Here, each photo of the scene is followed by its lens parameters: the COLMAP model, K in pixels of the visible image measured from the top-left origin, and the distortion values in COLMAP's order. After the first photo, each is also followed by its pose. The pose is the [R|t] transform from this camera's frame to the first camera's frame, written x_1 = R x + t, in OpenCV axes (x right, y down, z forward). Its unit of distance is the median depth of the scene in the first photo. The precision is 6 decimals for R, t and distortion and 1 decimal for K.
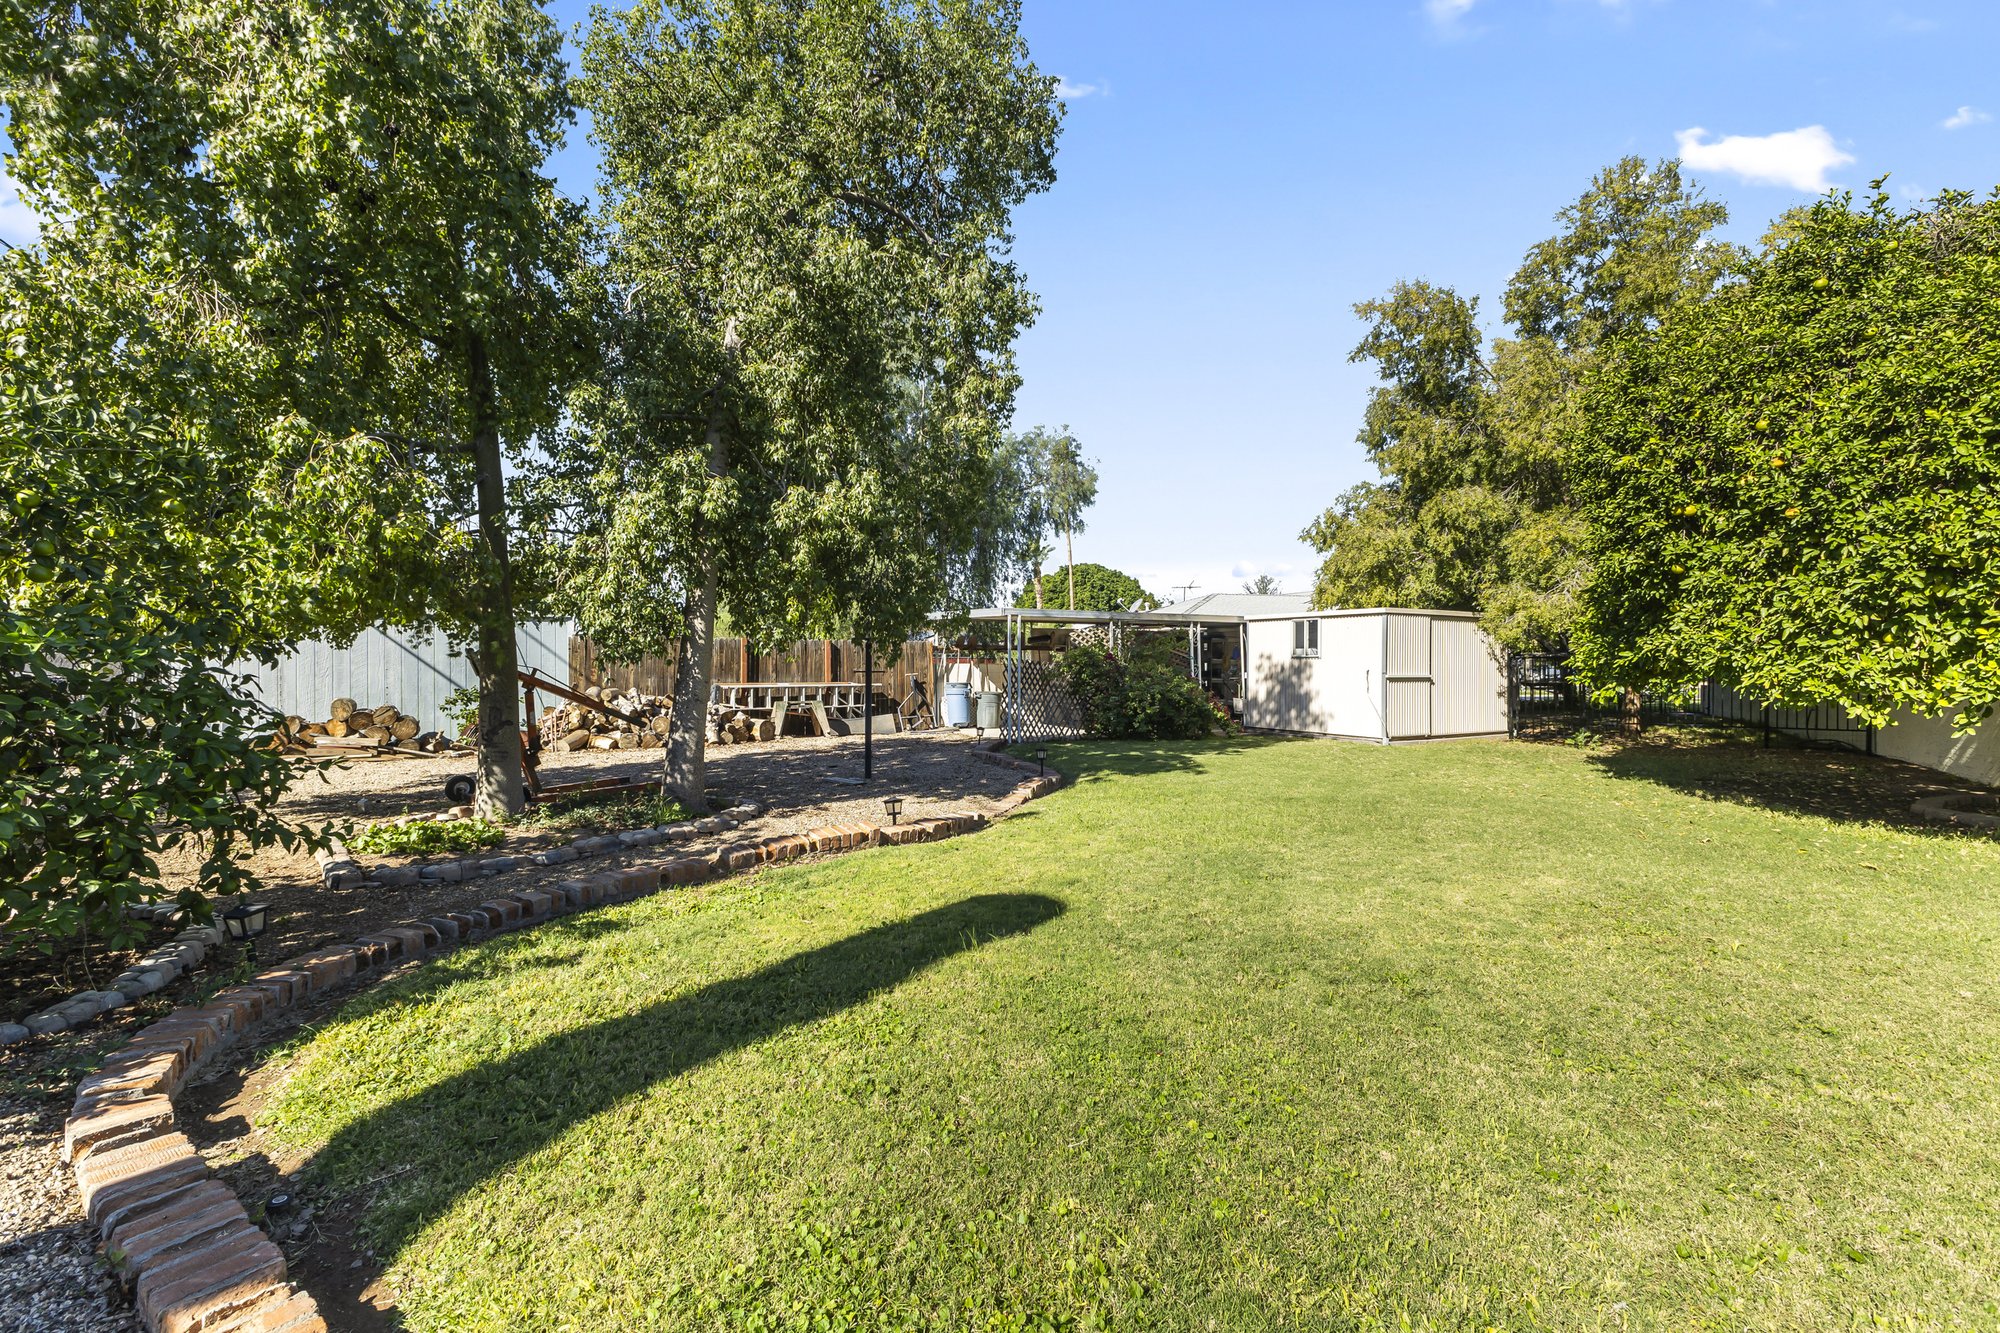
lens RADIAL K [[862.3, 0, 997.4], [0, 862.3, 664.3], [0, 0, 1]] dist [0.004011, -0.001390]
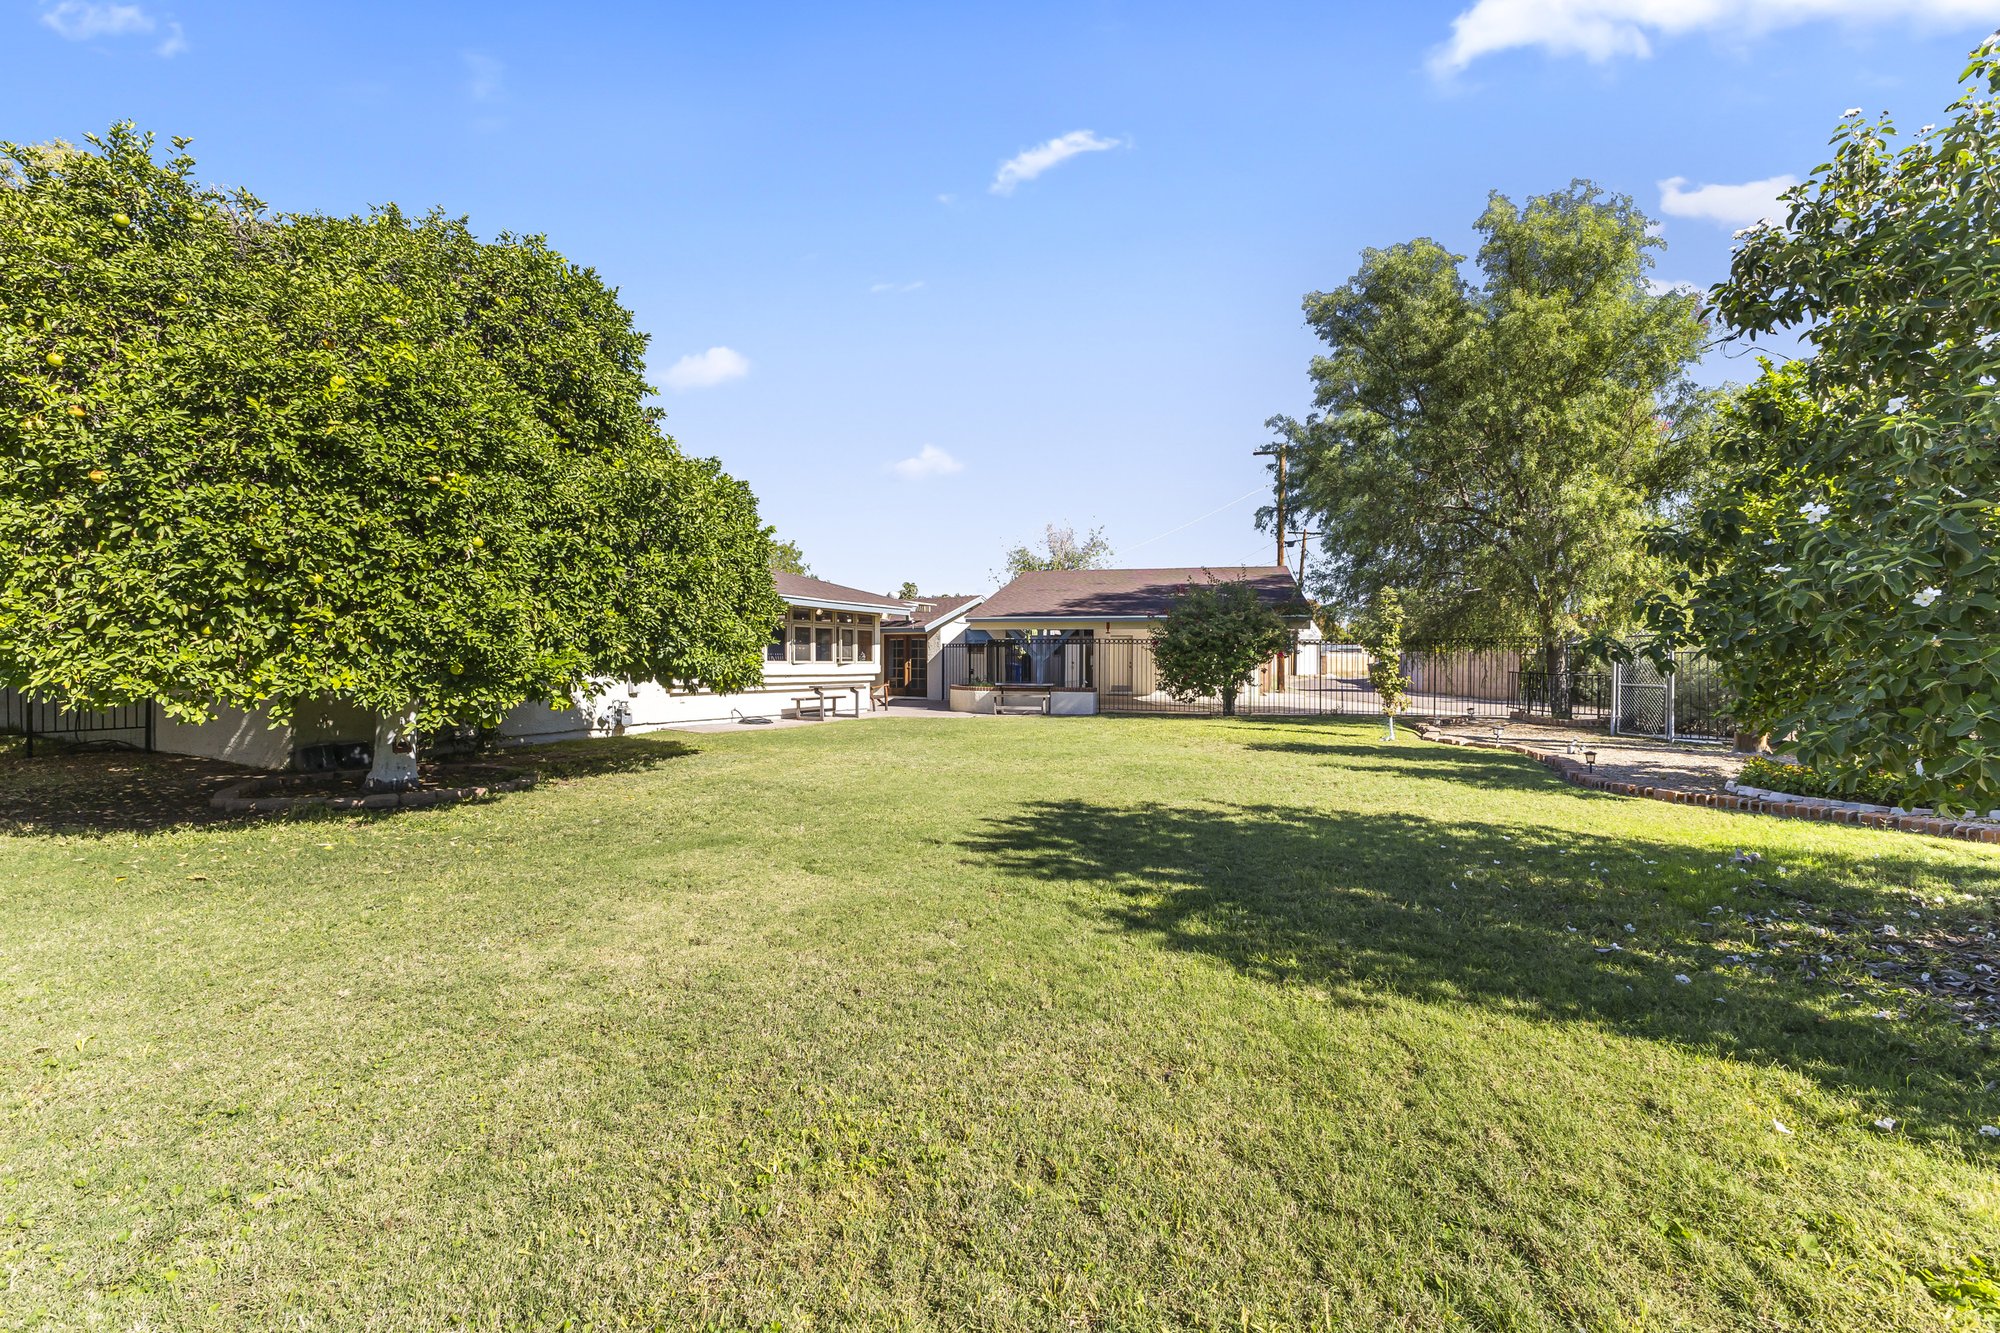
lens RADIAL K [[862.3, 0, 998.4], [0, 862.3, 662.4], [0, 0, 1]] dist [0.004011, -0.001390]
pose [[-0.016583, -0.009578, 0.999817, 0.072457], [0.003527, 0.999947, 0.009638, -0.000979], [-0.999856, 0.003687, -0.016548, 0.151985]]
